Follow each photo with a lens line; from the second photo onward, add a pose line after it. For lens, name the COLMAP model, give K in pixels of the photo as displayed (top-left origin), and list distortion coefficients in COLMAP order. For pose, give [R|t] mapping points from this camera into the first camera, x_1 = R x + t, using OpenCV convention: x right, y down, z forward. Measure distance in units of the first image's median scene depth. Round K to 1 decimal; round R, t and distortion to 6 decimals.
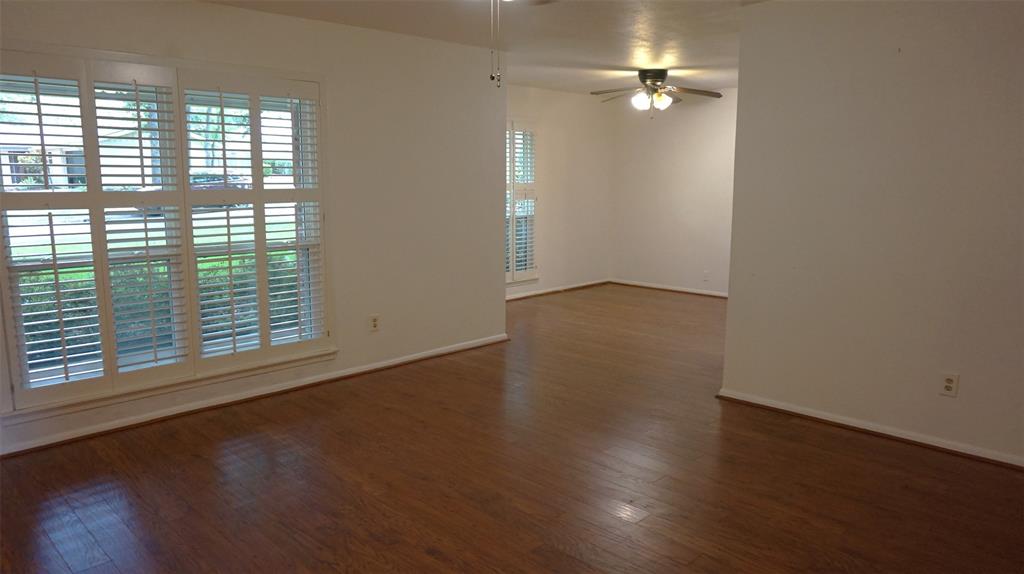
lens RADIAL K [[702.6, 0, 512.0], [0, 702.6, 287.0], [0, 0, 1]] dist [-0.050356, 0.044012]
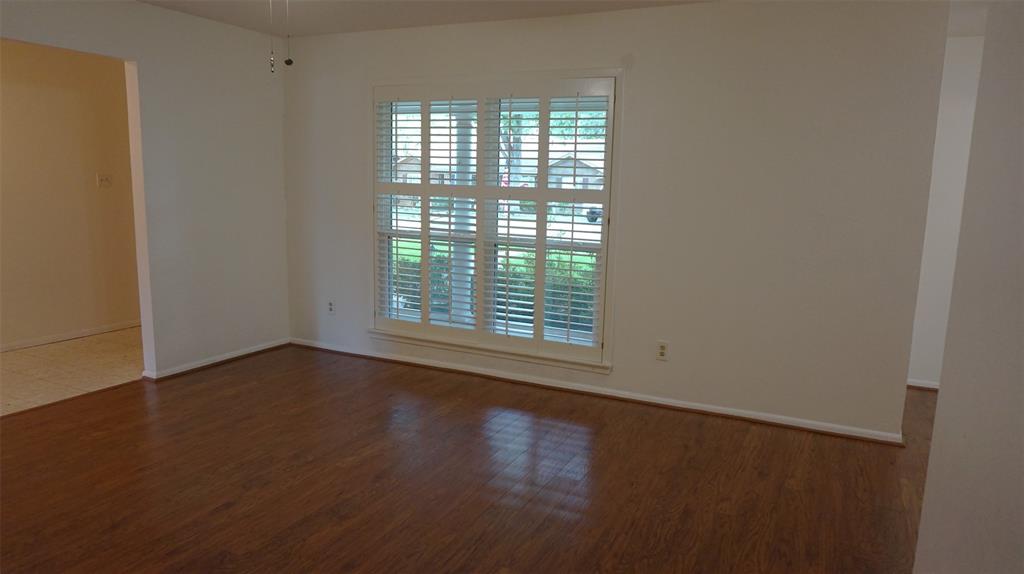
lens RADIAL K [[702.6, 0, 512.0], [0, 702.6, 287.0], [0, 0, 1]] dist [-0.050356, 0.044012]
pose [[0.308459, 0.155092, -0.938509, 0.637577], [-0.173790, 0.979202, 0.104697, -0.097643], [0.935227, 0.130809, 0.328997, 0.637435]]
